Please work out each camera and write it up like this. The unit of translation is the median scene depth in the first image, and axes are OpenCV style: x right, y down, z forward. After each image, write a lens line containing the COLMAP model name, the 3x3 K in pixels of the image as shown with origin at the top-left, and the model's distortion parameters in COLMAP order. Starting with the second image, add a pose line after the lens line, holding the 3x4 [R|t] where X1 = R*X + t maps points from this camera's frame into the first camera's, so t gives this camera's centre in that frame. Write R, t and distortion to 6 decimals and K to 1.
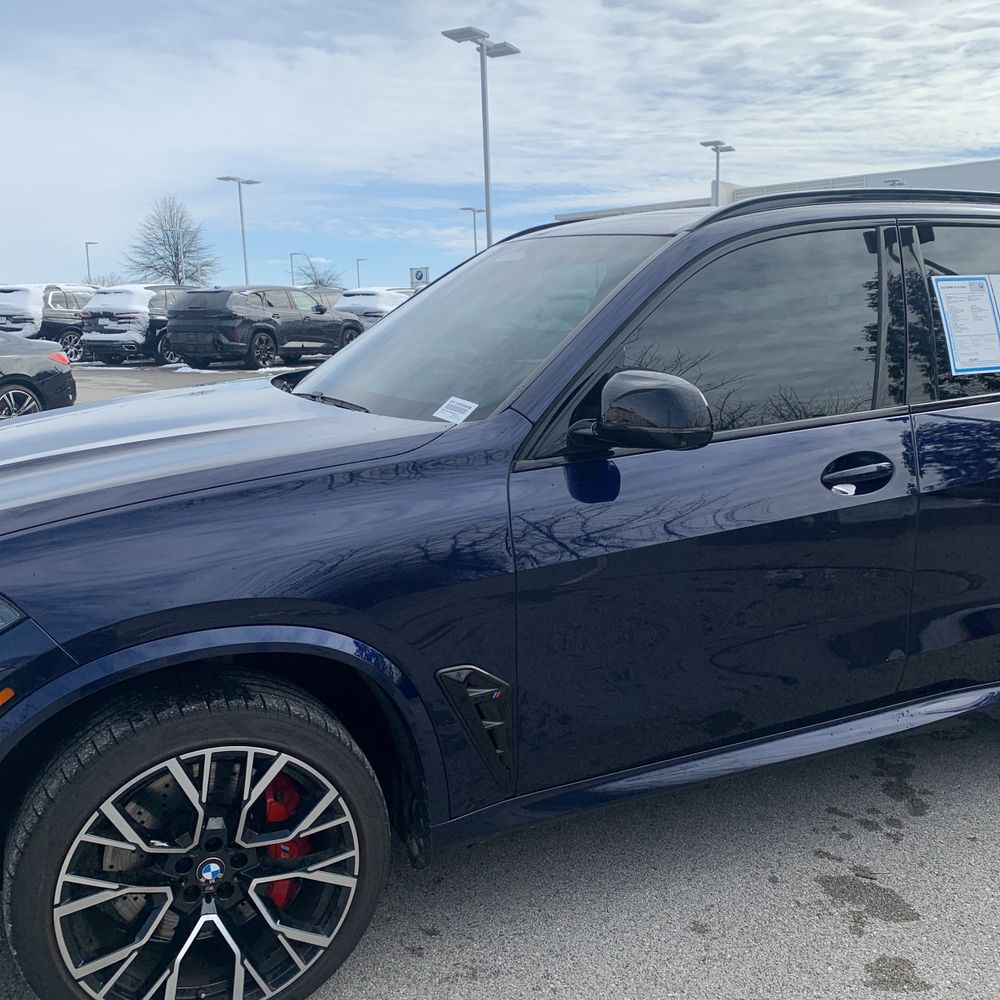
lens RADIAL K [[1007.6, 0, 511.7], [0, 1007.6, 502.0], [0, 0, 1]] dist [0.003485, -0.000930]
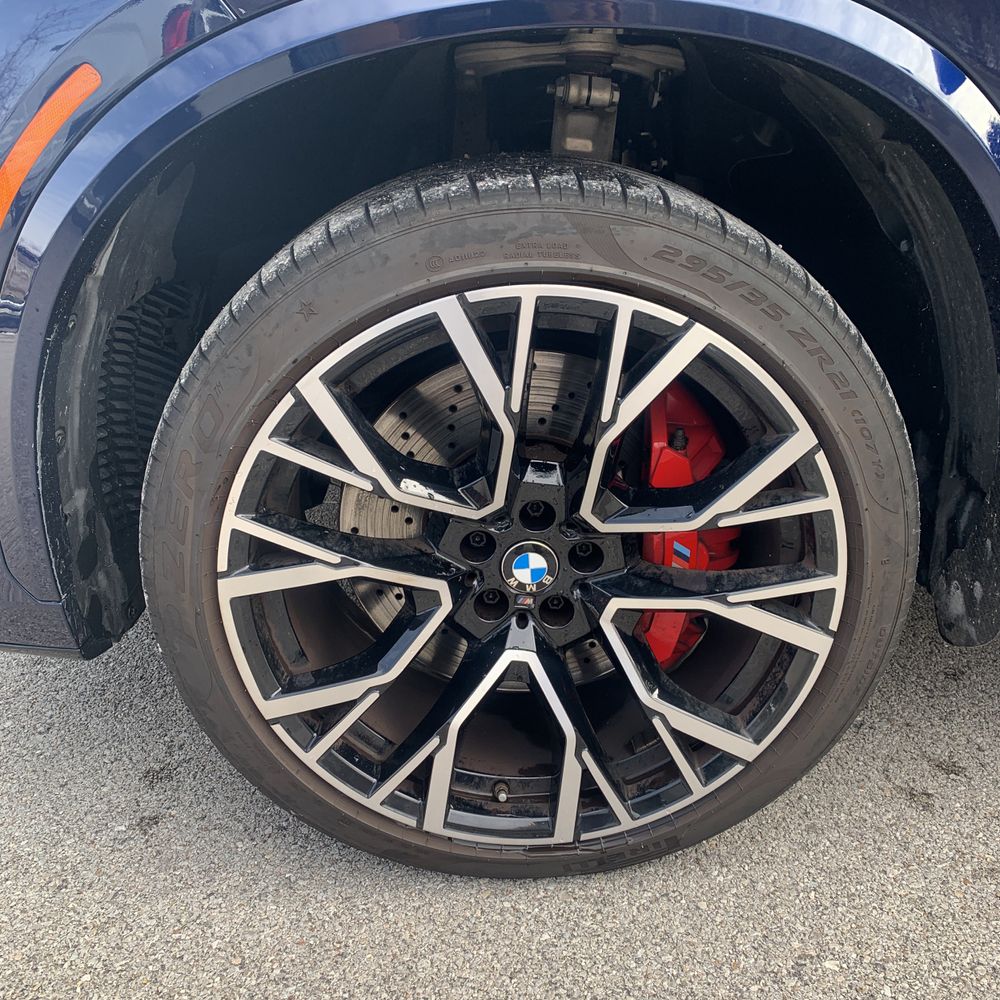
lens RADIAL K [[1013.1, 0, 500.0], [0, 1013.1, 500.0], [0, 0, 1]] dist [0.015186, -0.023481]
pose [[0.916647, 0.130848, -0.377673, -0.130189], [-0.046494, 0.973389, 0.224394, 0.224154], [0.396984, -0.188130, 0.898338, 0.558323]]
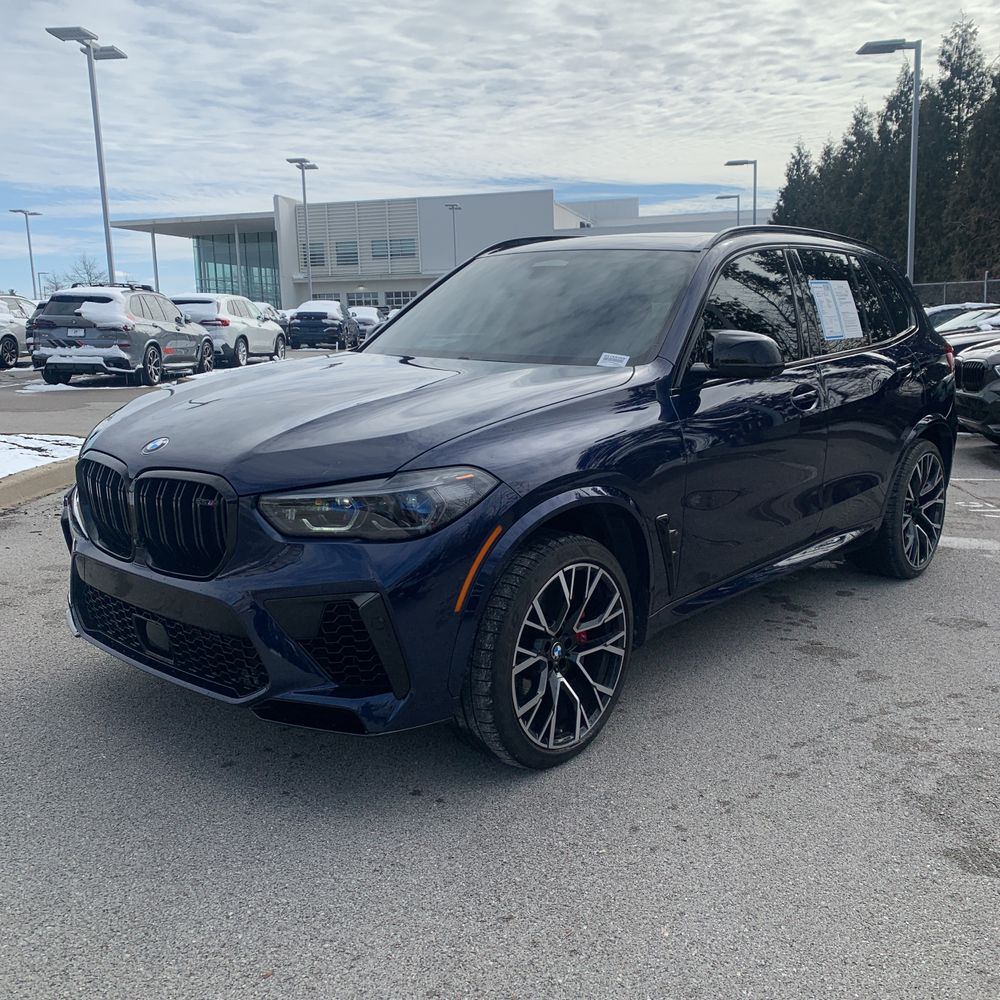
lens RADIAL K [[1016.1, 0, 521.8], [0, 1016.1, 510.7], [0, 0, 1]] dist [0.015152, -0.028738]
pose [[0.905159, -0.075271, 0.418355, -0.983878], [0.078544, 0.996866, 0.009419, 0.130135], [-0.417753, 0.024334, 0.908235, -0.405888]]
